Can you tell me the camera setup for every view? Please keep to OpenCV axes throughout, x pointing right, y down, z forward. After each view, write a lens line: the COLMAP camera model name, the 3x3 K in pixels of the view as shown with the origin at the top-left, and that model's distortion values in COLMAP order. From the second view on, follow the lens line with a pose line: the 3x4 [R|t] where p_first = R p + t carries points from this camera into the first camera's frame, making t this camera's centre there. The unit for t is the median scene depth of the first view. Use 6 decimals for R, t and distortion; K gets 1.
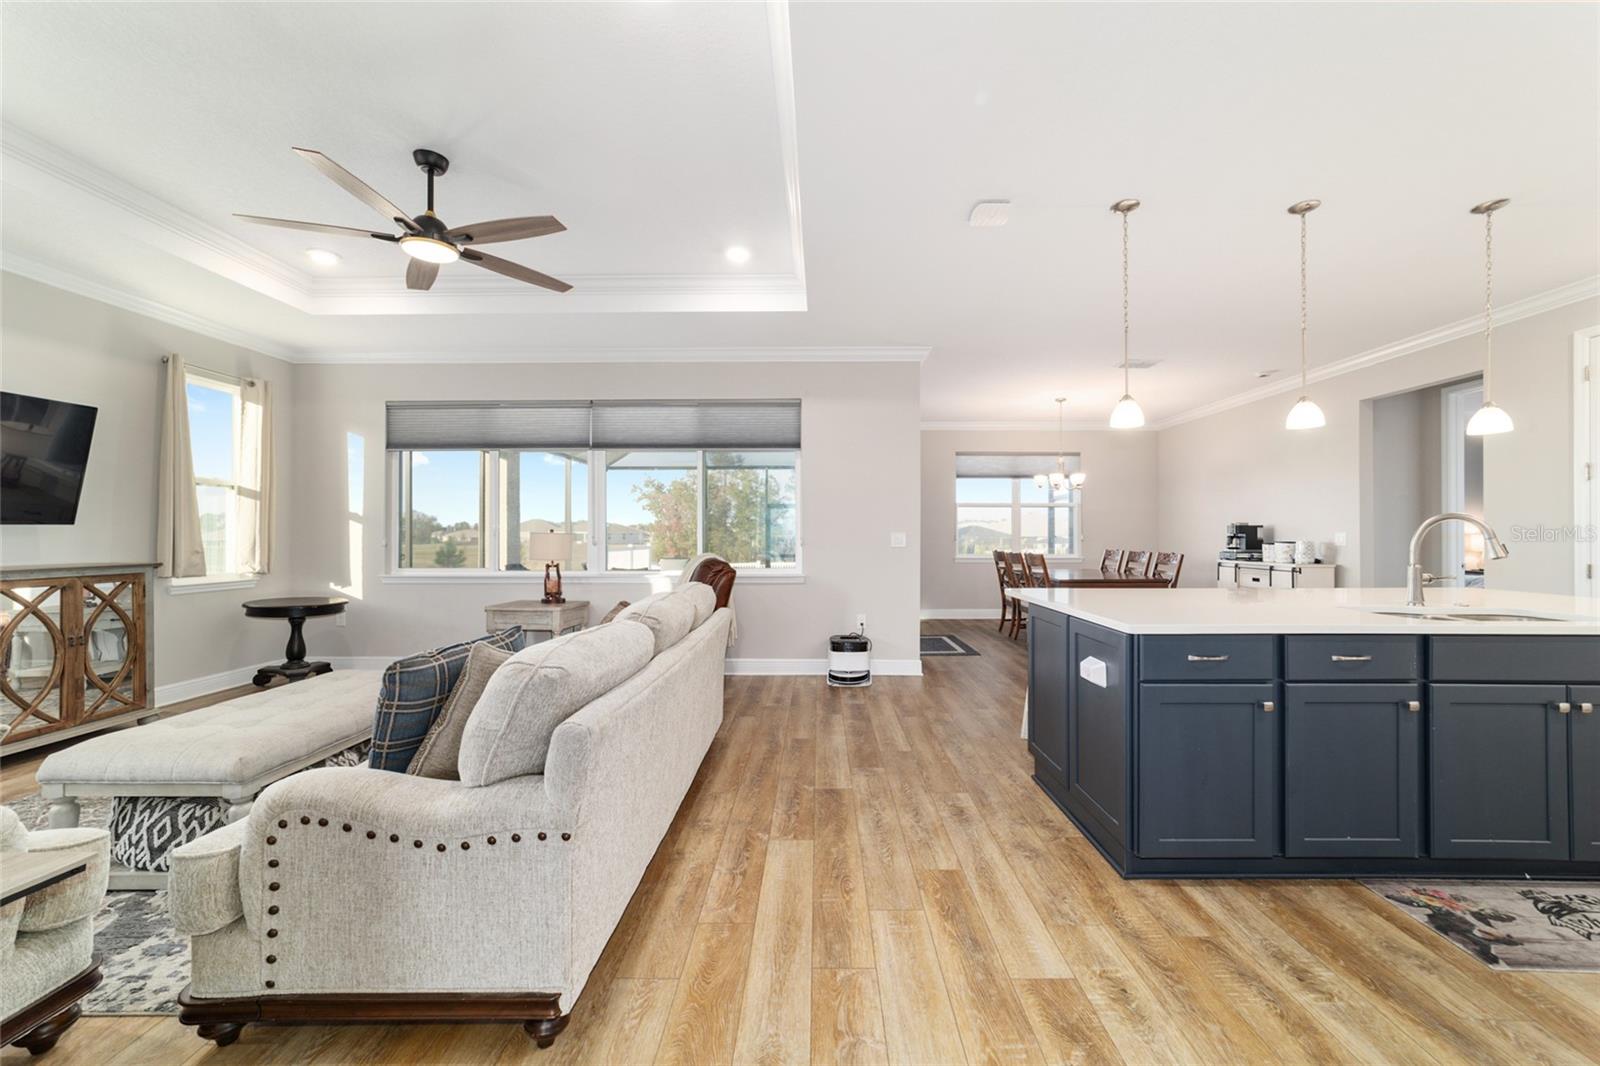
lens RADIAL K [[618.7, 0, 812.1], [0, 618.7, 532.0], [0, 0, 1]] dist [-0.027538, 0.012225]
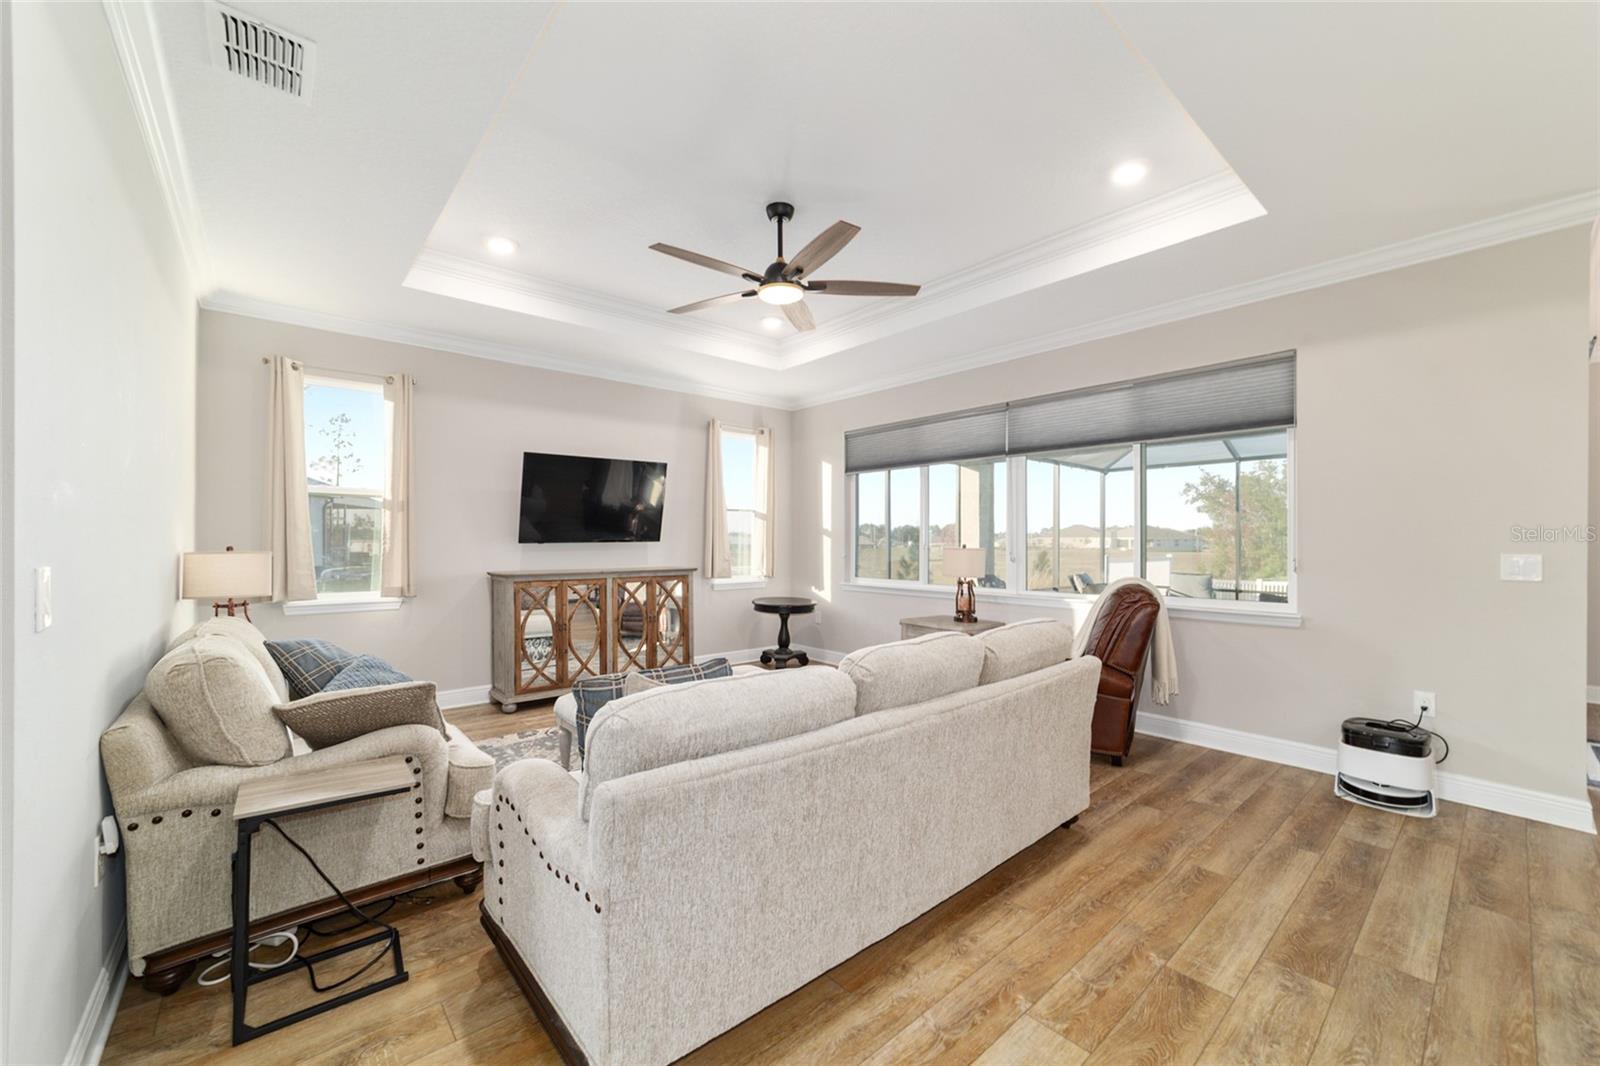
lens RADIAL K [[624.4, 0, 801.7], [0, 624.4, 539.5], [0, 0, 1]] dist [-0.001367, 0.000557]
pose [[0.662893, 0.000751, -0.748714, 0.158530], [0.001468, 0.999996, 0.002303, -0.016881], [0.748713, -0.002626, 0.662890, 0.195621]]
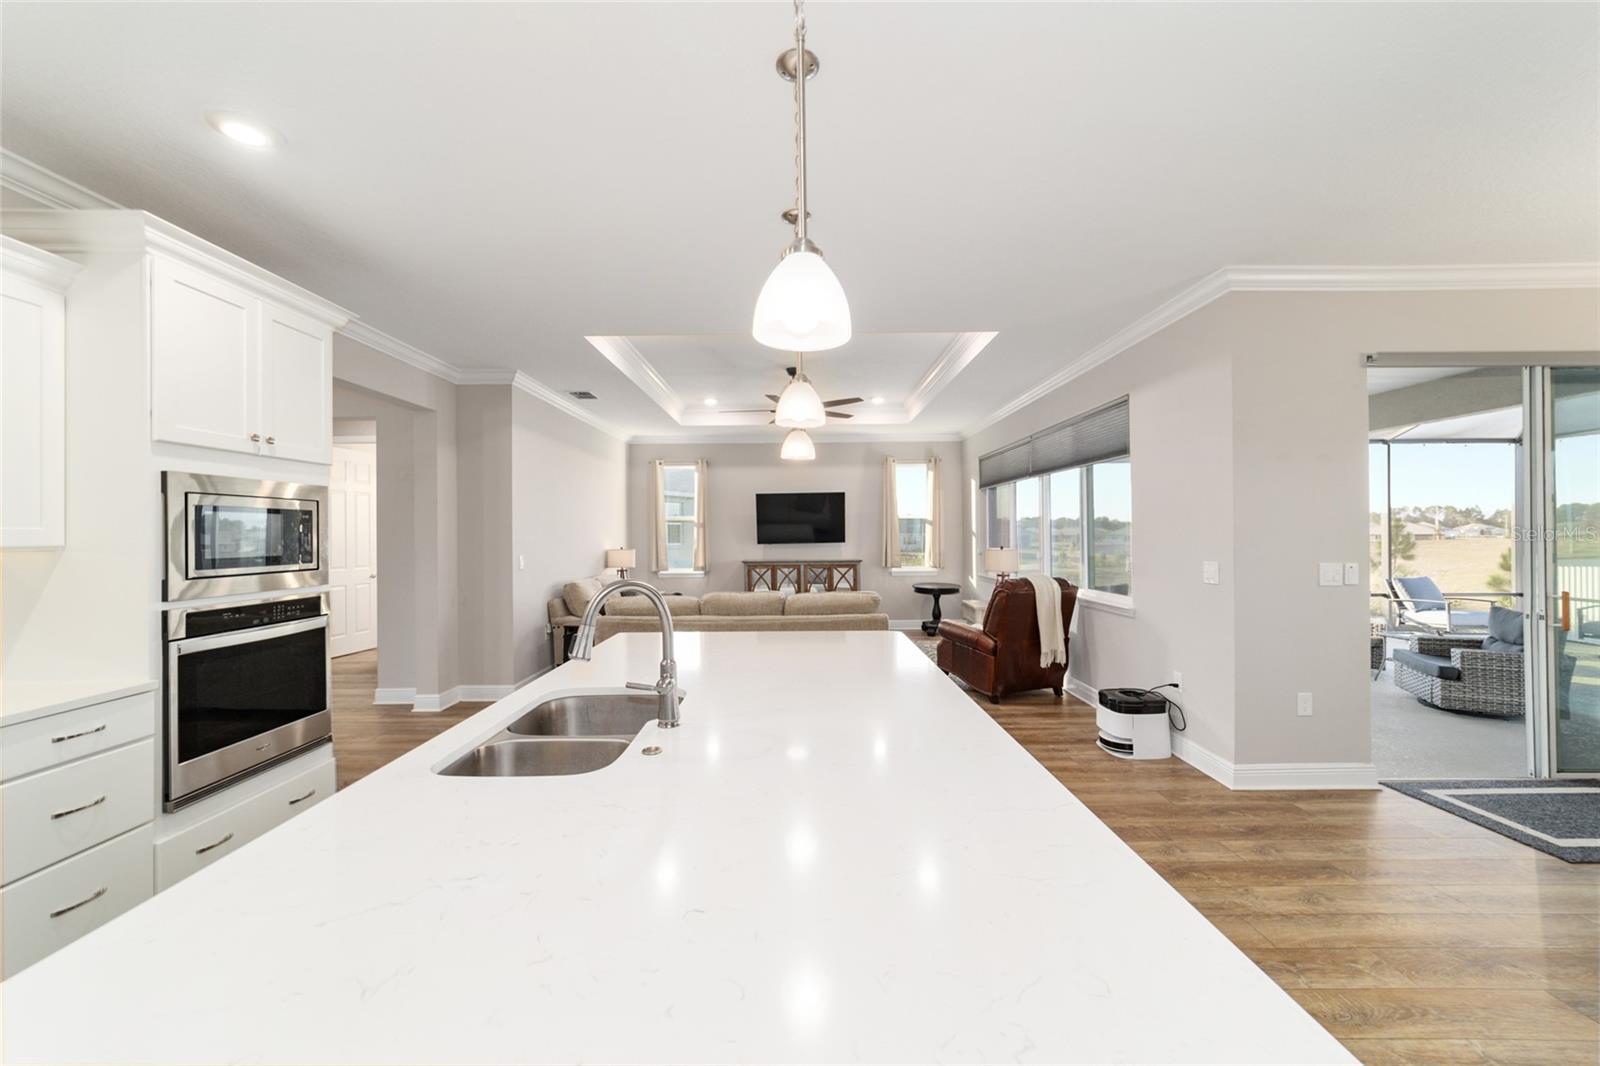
lens RADIAL K [[611.6, 0, 800.0], [0, 611.6, 533.0], [0, 0, 1]] dist [-0.003852, 0.000024]
pose [[0.021783, -0.001479, -0.999762, 0.956157], [0.013201, 0.999912, -0.001192, -0.040291], [0.999676, -0.013172, 0.021801, 0.649059]]
